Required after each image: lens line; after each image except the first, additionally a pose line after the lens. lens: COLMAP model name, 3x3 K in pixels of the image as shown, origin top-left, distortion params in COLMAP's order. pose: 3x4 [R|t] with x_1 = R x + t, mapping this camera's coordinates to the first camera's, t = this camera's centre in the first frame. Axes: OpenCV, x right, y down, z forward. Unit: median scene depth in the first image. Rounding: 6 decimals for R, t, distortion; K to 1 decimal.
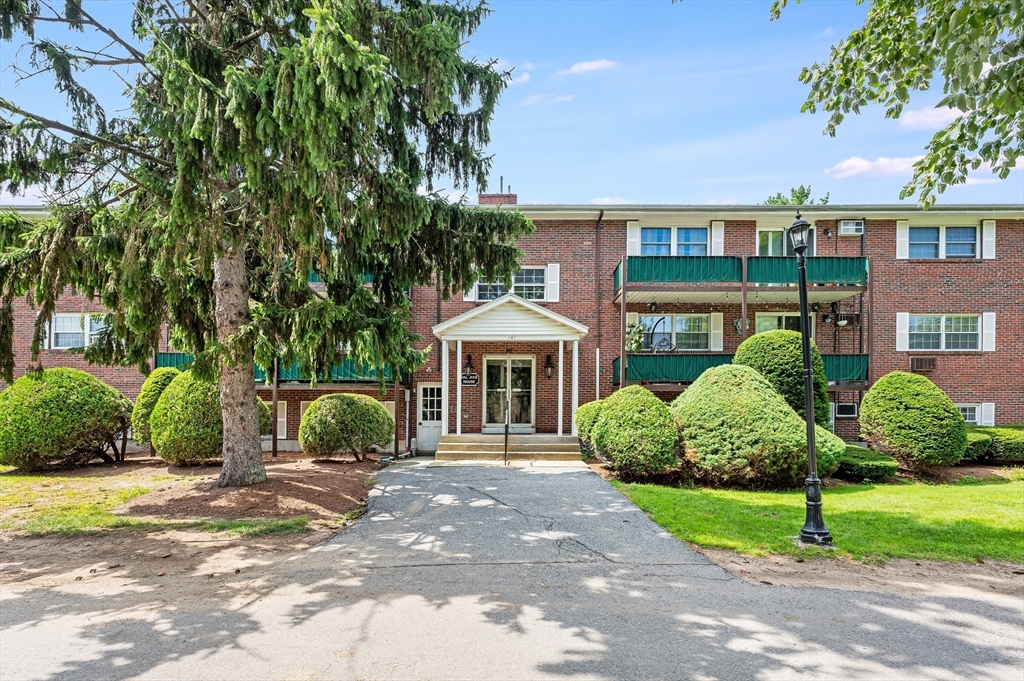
lens RADIAL K [[435.2, 0, 512.0], [0, 435.2, 401.3], [0, 0, 1]] dist [-0.000427, 0.000032]
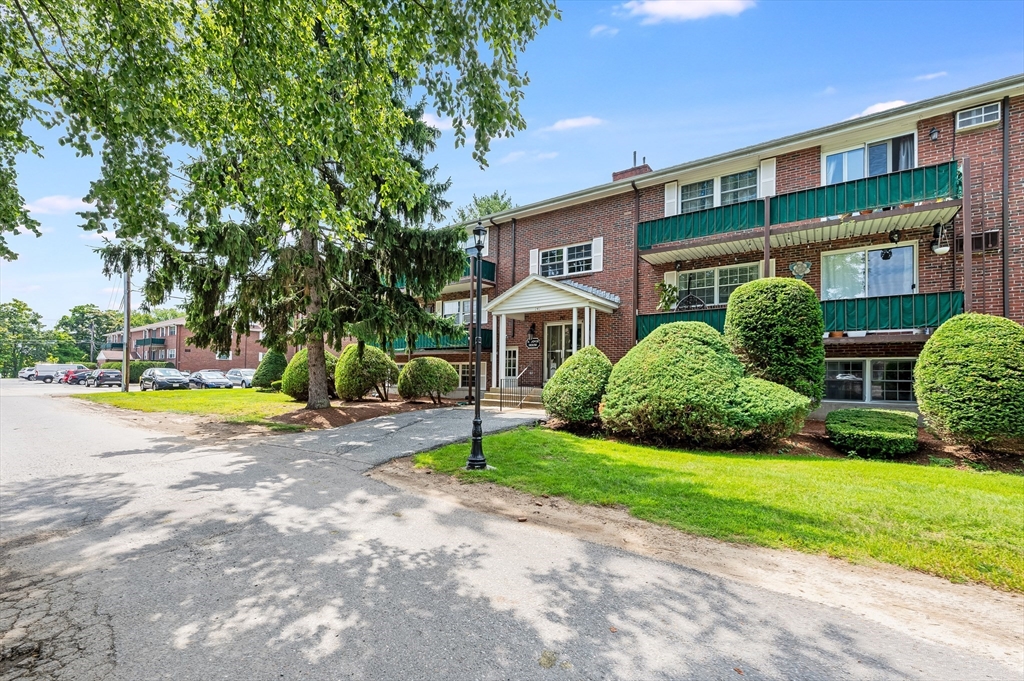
lens RADIAL K [[405.8, 0, 511.7], [0, 405.8, 345.0], [0, 0, 1]] dist [-0.001551, -0.000122]
pose [[0.832499, -0.034501, -0.552951, 0.559327], [0.014896, 0.999092, -0.039910, 0.000248], [0.553826, 0.024989, 0.832257, 0.009157]]
